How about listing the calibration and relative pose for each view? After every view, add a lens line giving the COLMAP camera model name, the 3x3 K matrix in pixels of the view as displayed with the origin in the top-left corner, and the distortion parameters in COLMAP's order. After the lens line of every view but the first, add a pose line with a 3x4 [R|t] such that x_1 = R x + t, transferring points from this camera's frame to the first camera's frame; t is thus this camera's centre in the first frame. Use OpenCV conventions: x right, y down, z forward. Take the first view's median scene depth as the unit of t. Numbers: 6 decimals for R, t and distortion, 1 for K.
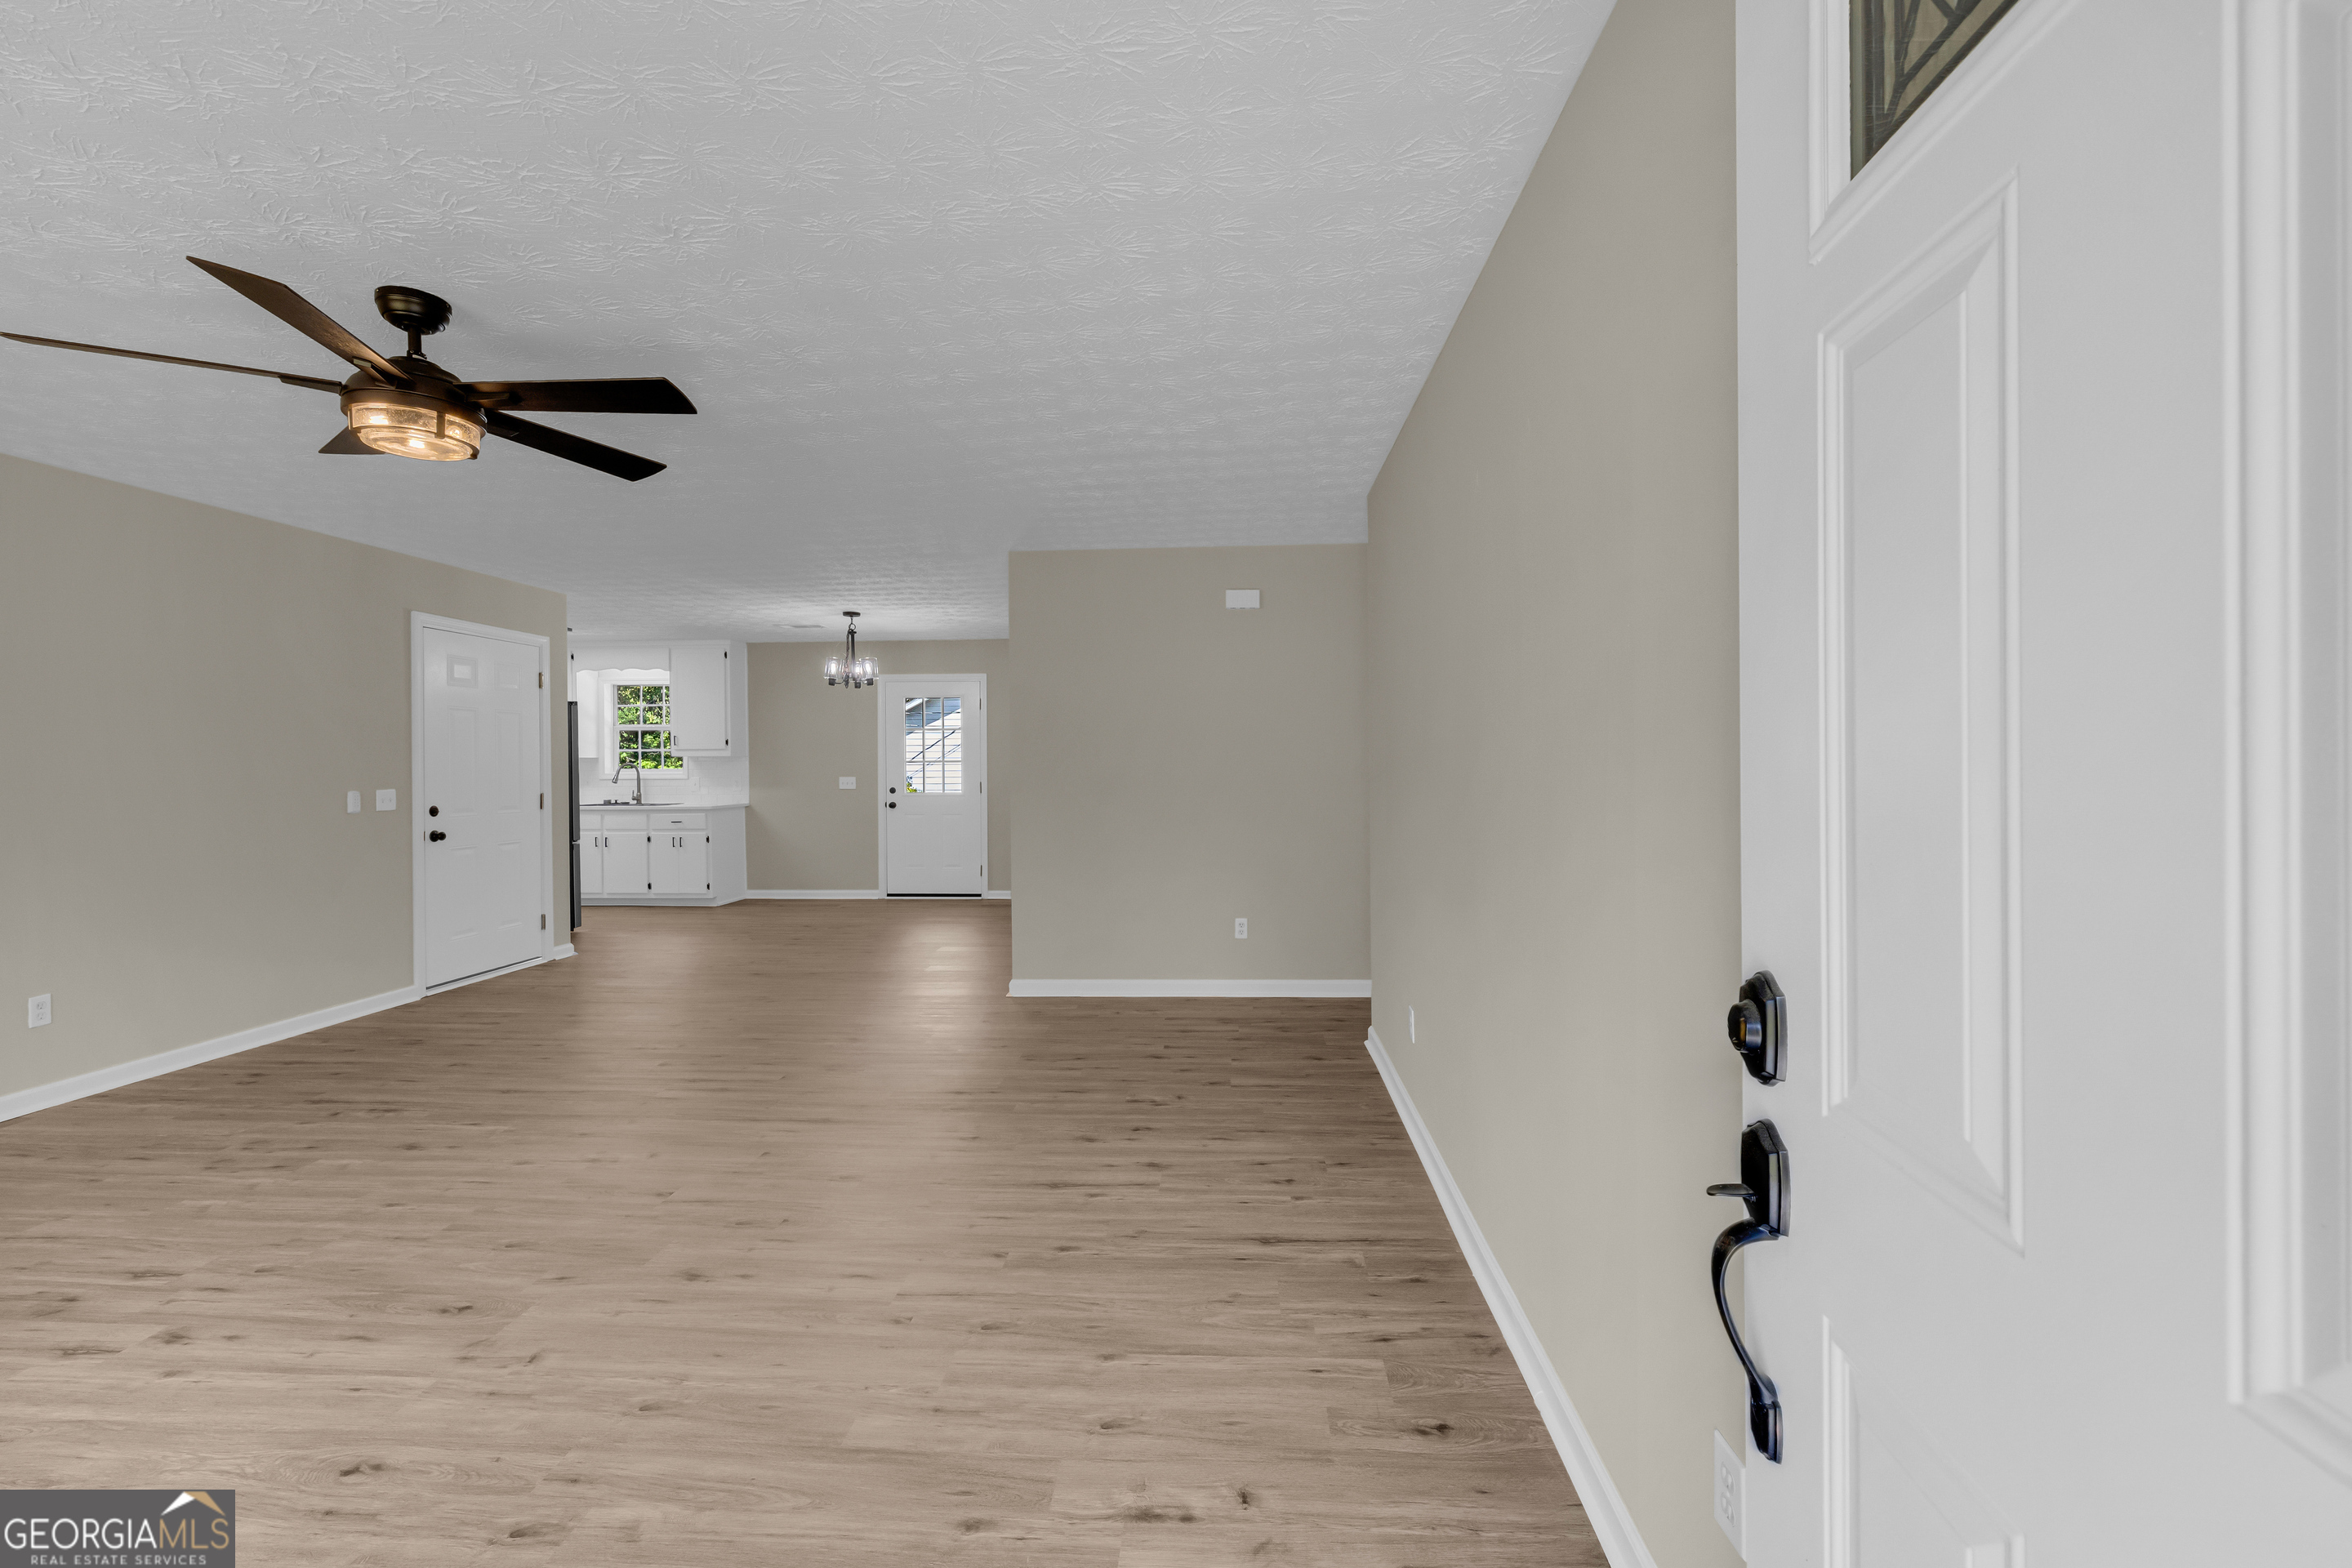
lens RADIAL K [[959.9, 0, 1174.5], [0, 959.9, 772.0], [0, 0, 1]] dist [-0.005923, 0.000339]
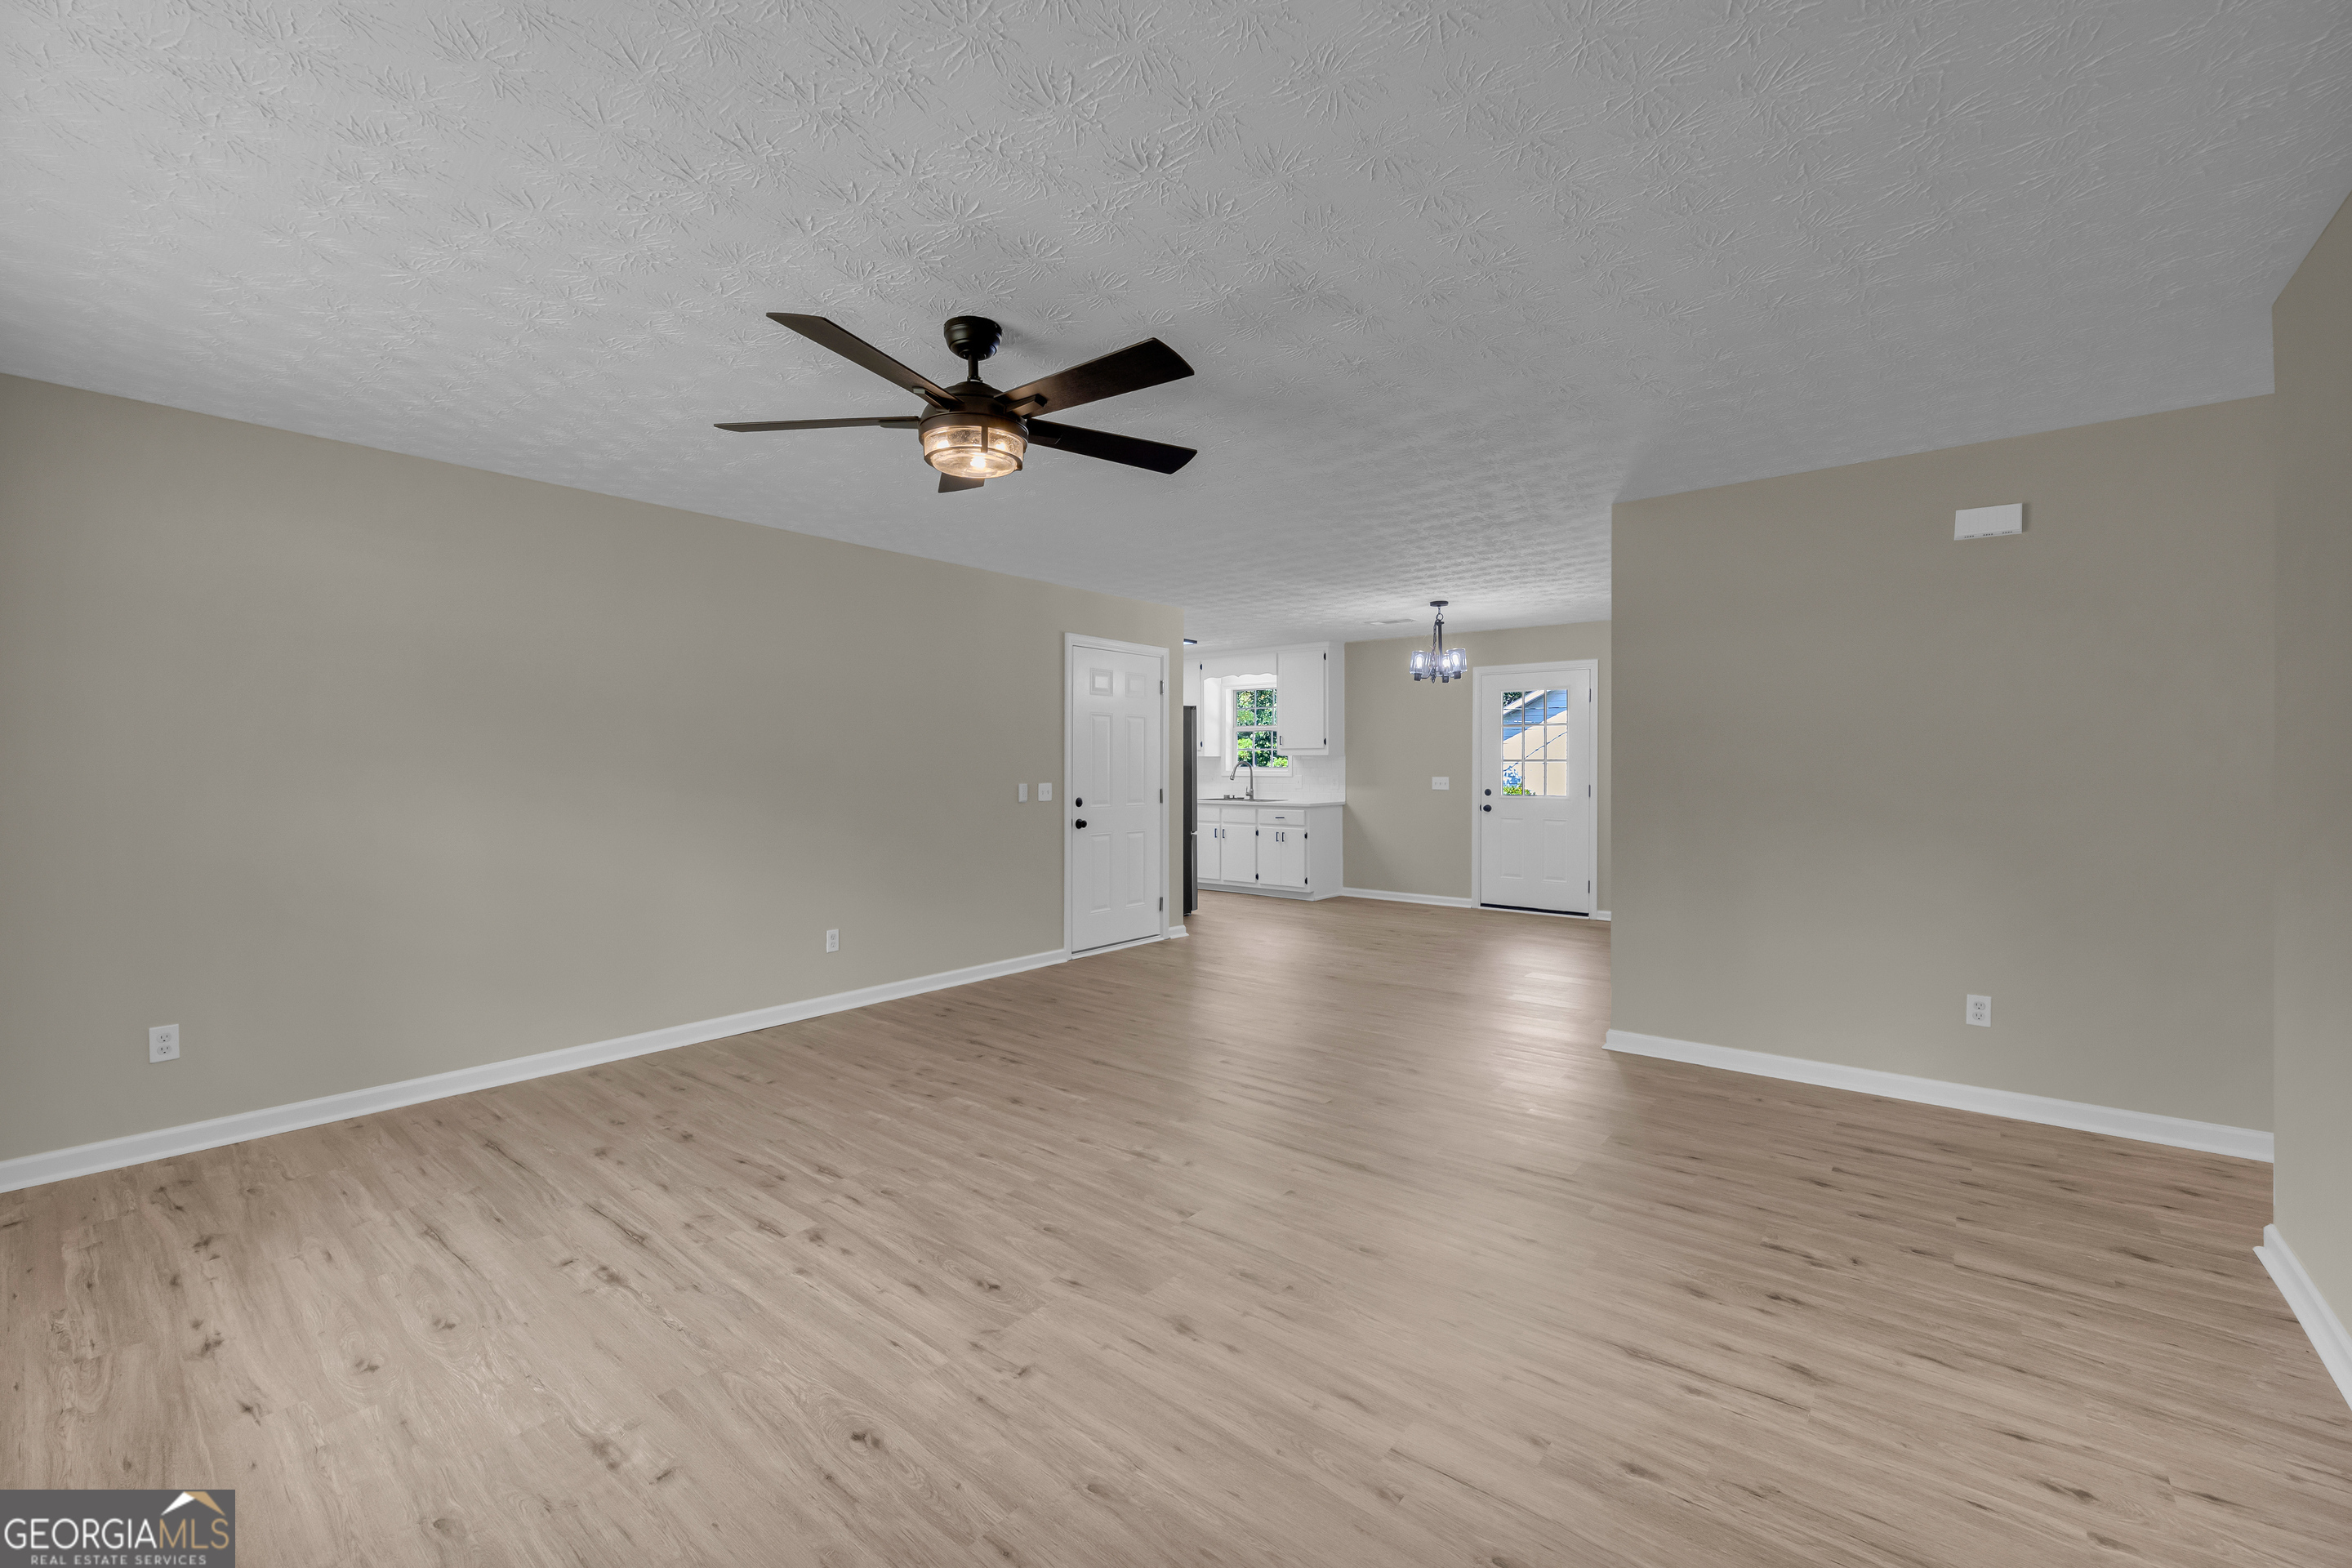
lens RADIAL K [[959.9, 0, 1156.5], [0, 959.9, 772.8], [0, 0, 1]] dist [-0.005923, 0.000339]
pose [[0.800890, 0.010323, -0.598722, 0.012838], [-0.009233, 0.999945, 0.004891, -0.003259], [0.598740, 0.001611, 0.800942, 0.211283]]
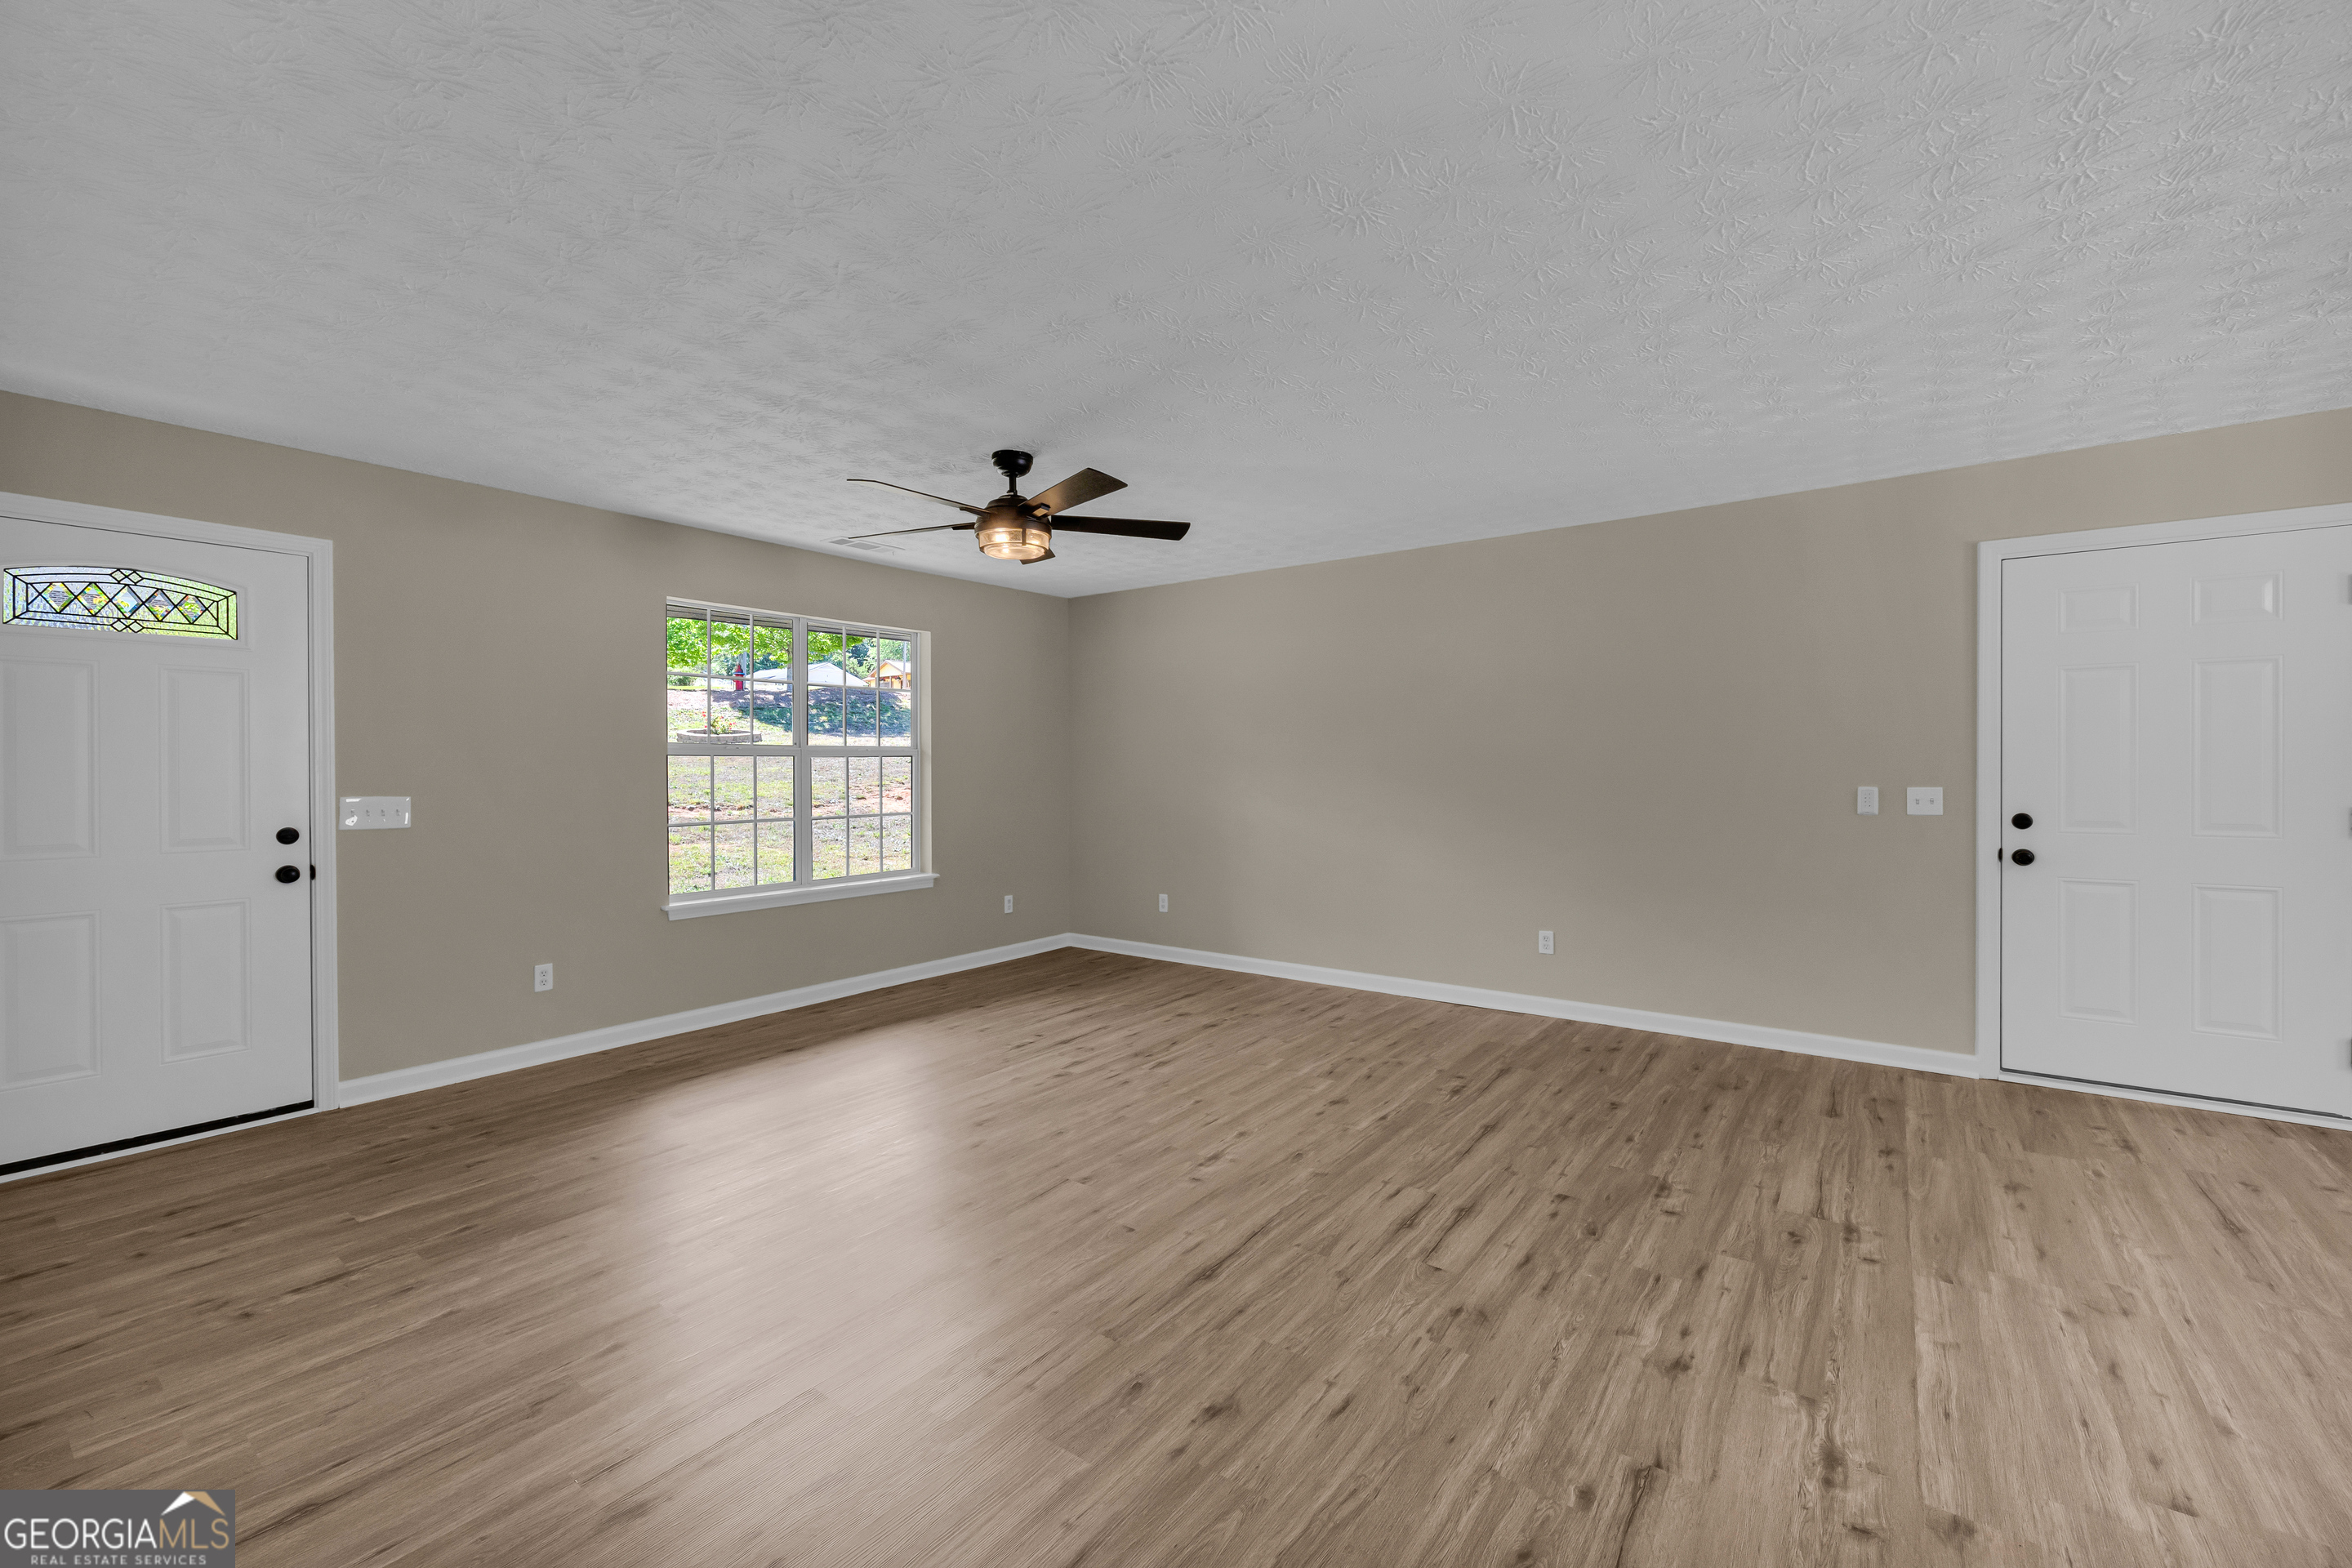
lens RADIAL K [[959.9, 0, 1171.8], [0, 959.9, 770.6], [0, 0, 1]] dist [-0.005923, 0.000339]
pose [[-0.552507, 0.015824, -0.833358, 0.266197], [0.001445, 0.999836, 0.018027, -0.017334], [0.833507, 0.008756, -0.552440, 1.628635]]
